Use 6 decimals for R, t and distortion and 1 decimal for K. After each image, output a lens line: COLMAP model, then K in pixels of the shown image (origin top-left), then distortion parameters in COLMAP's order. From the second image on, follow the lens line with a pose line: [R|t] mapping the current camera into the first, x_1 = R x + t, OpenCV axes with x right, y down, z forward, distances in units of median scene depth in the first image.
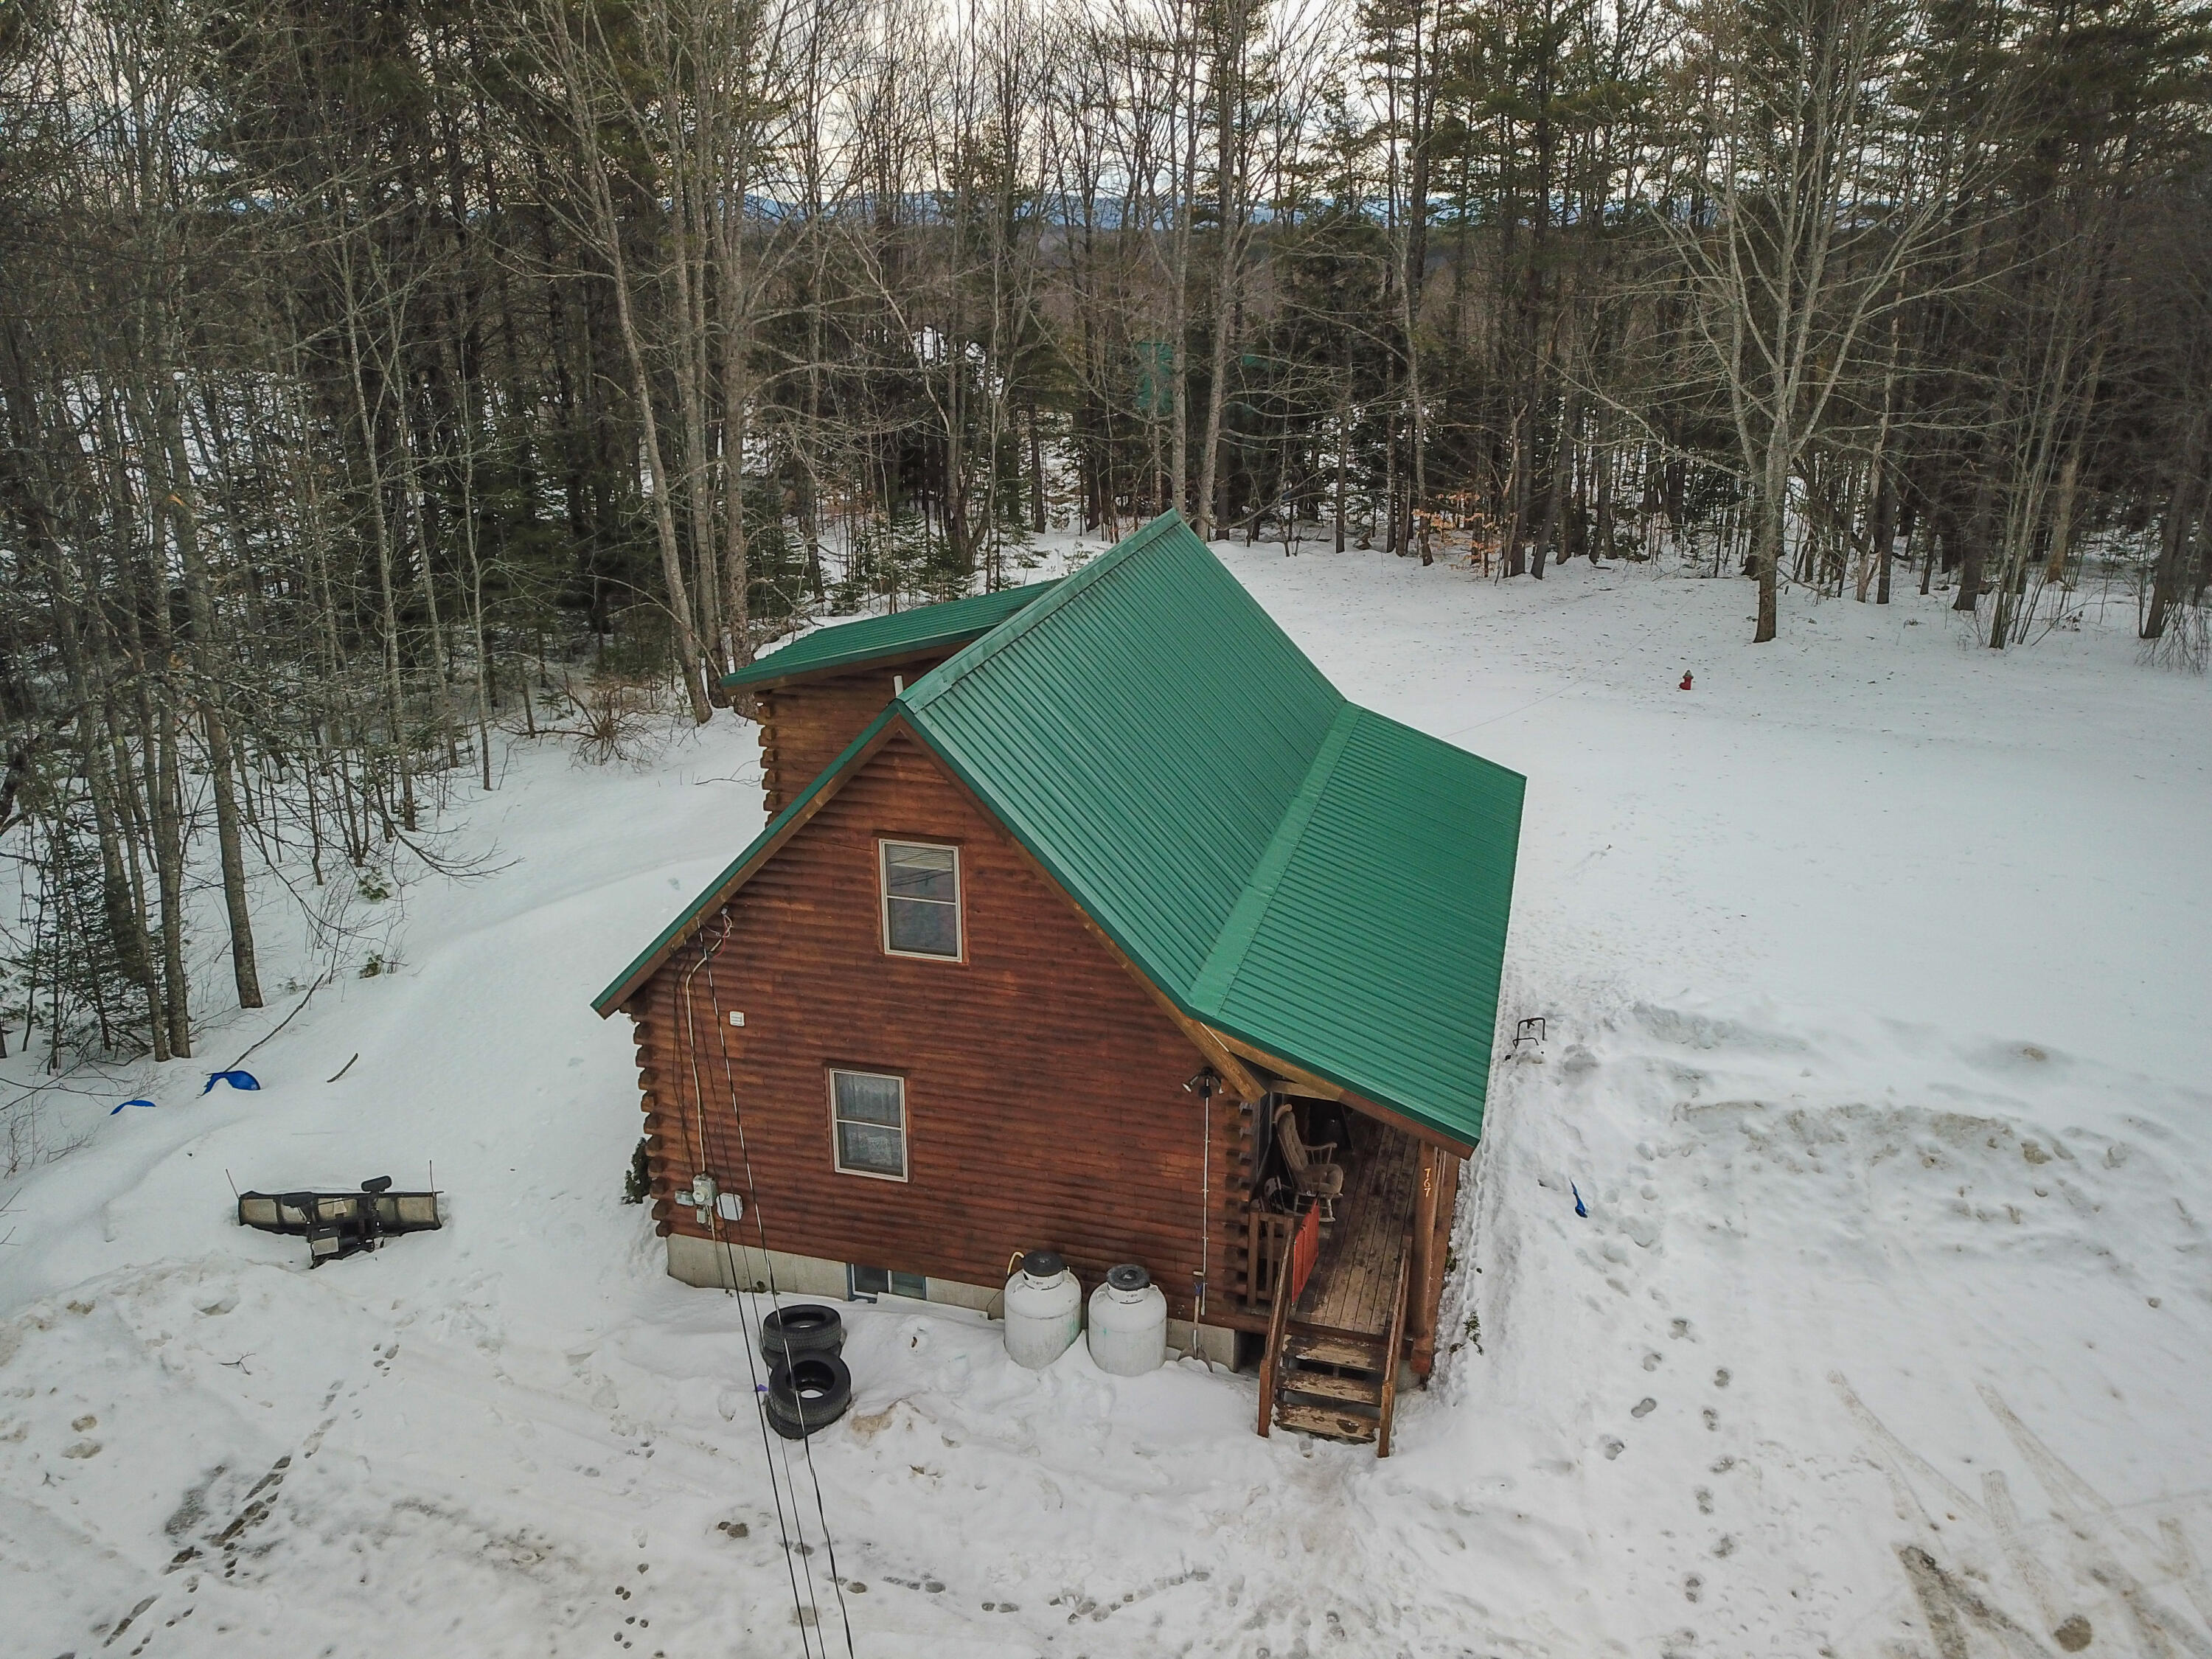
lens RADIAL K [[1715.4, 0, 1089.5], [0, 1715.4, 832.4], [0, 0, 1]] dist [0.028402, -0.006428]
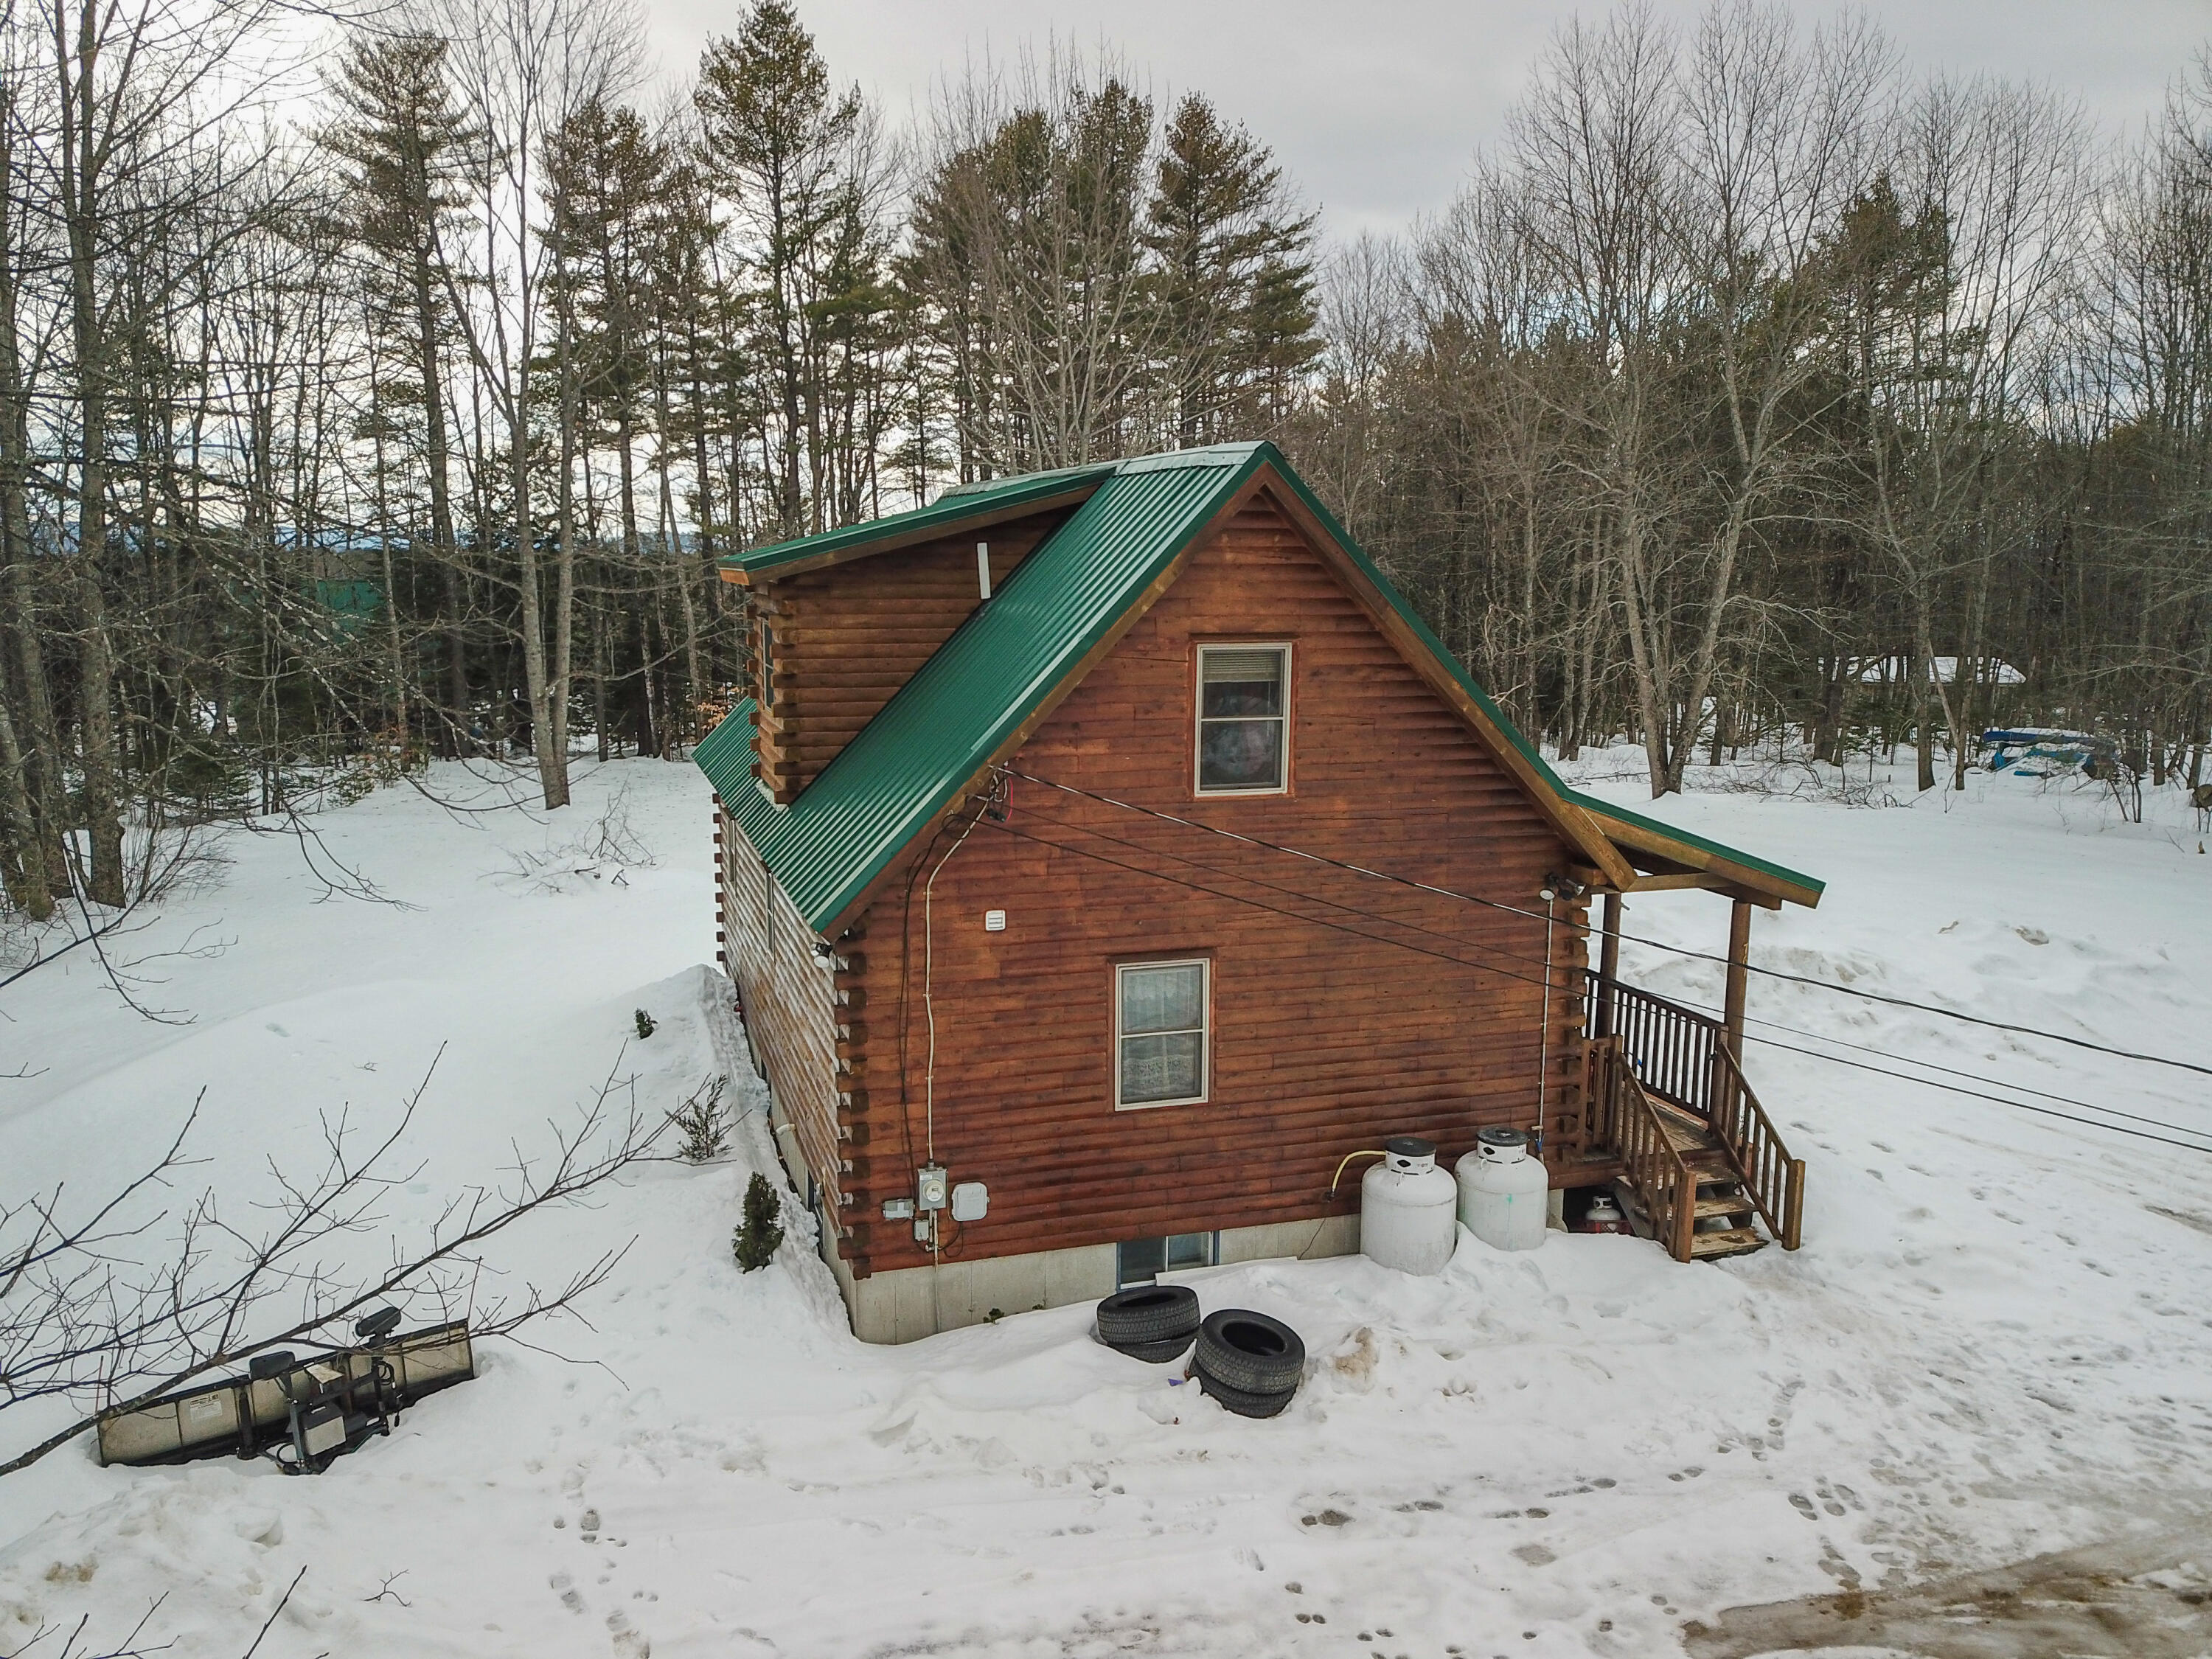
lens RADIAL K [[1715.4, 0, 1089.5], [0, 1715.4, 832.4], [0, 0, 1]] dist [0.028402, -0.006428]
pose [[0.825159, -0.078746, 0.559385, -0.598095], [0.183286, 0.973986, -0.133258, 0.181673], [-0.534339, 0.212486, 0.818127, 0.361458]]
